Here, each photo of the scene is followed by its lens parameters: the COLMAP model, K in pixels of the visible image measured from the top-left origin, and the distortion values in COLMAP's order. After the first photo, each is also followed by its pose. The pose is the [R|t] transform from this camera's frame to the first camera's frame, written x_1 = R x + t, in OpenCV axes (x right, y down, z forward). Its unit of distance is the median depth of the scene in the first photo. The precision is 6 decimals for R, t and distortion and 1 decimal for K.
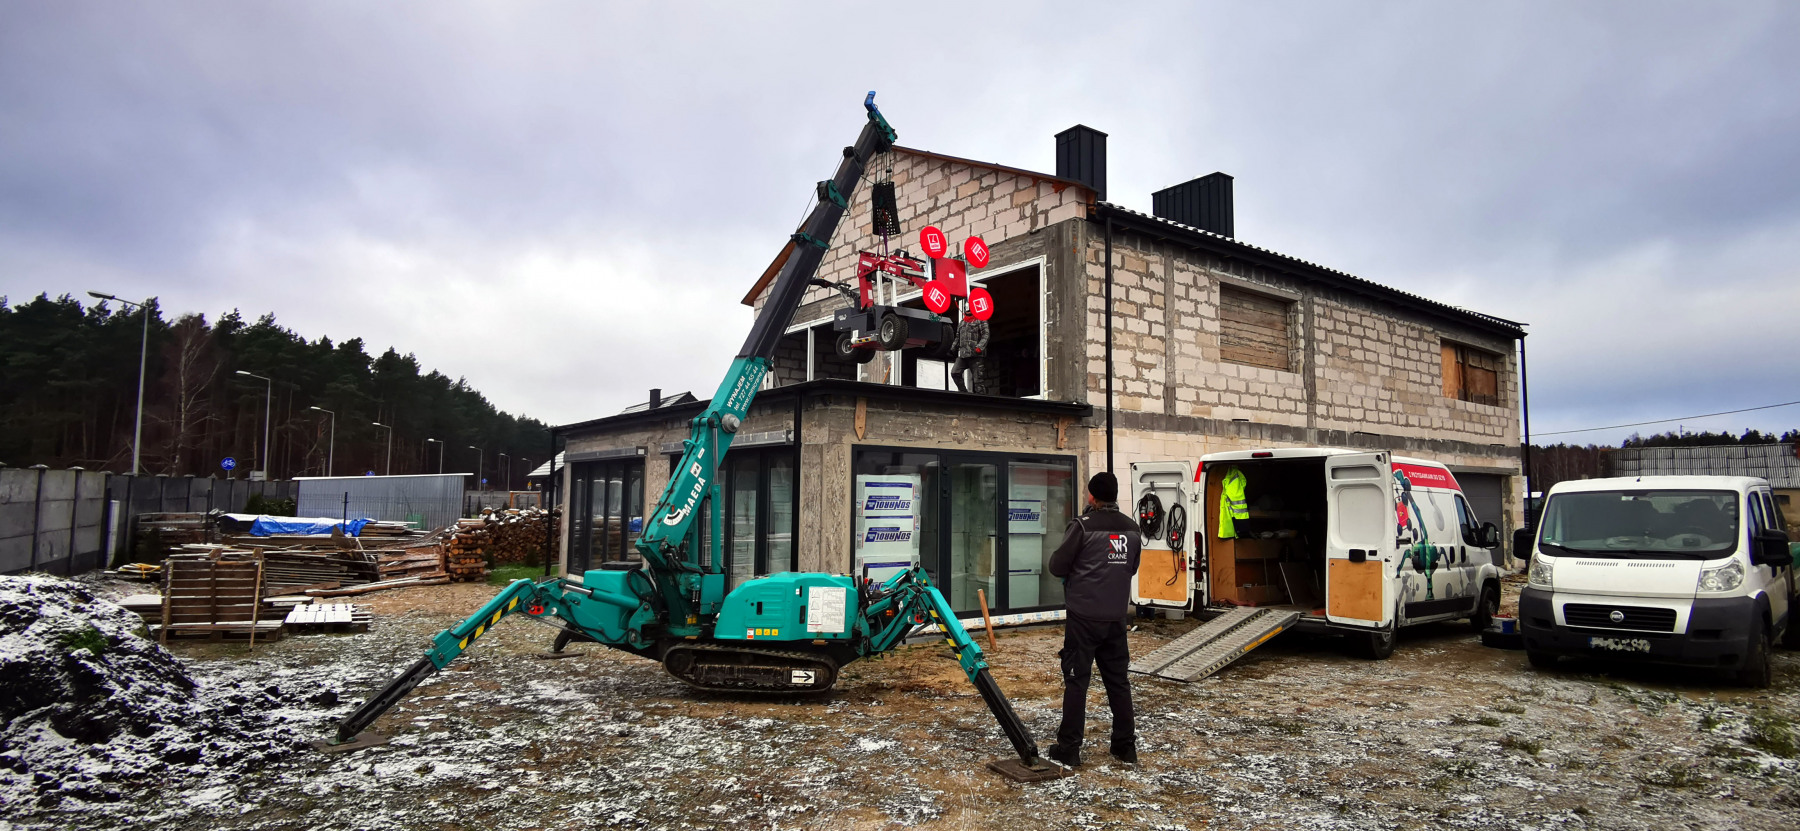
lens RADIAL K [[934.3, 0, 896.1], [0, 934.3, 424.4], [0, 0, 1]] dist [-0.057671, -0.001932]
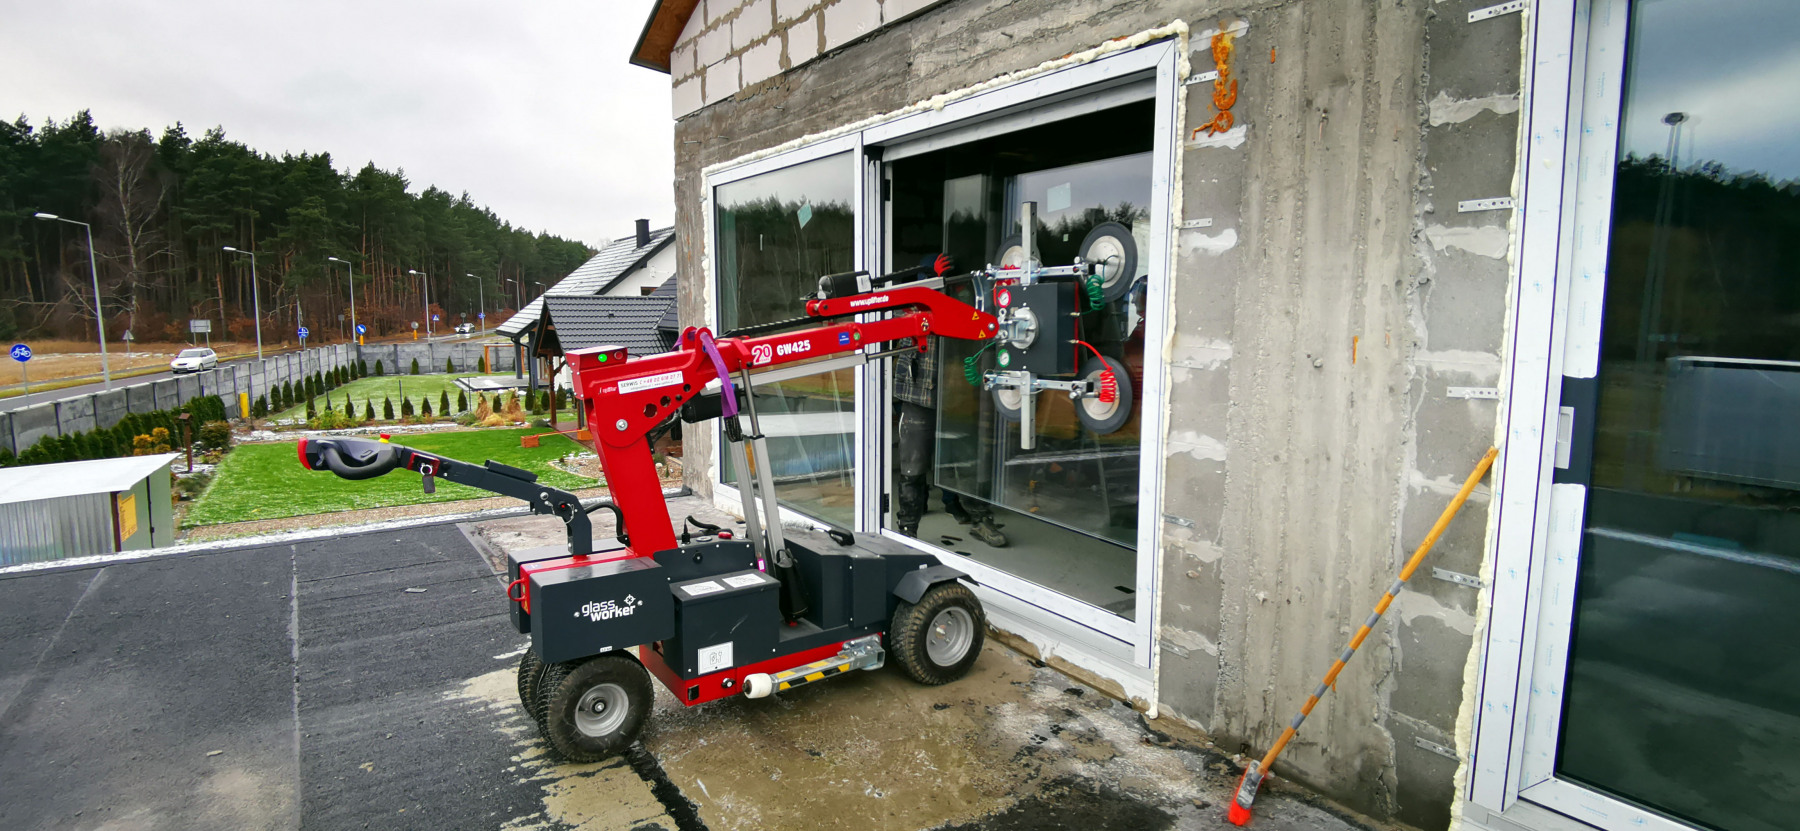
lens RADIAL K [[934.3, 0, 904.3], [0, 934.3, 420.9], [0, 0, 1]] dist [-0.057671, -0.001932]
pose [[0.999469, 0.002714, -0.032486, -0.069615], [0.003767, 0.980239, 0.197779, -0.079572], [0.032381, -0.197796, 0.979708, 0.745721]]
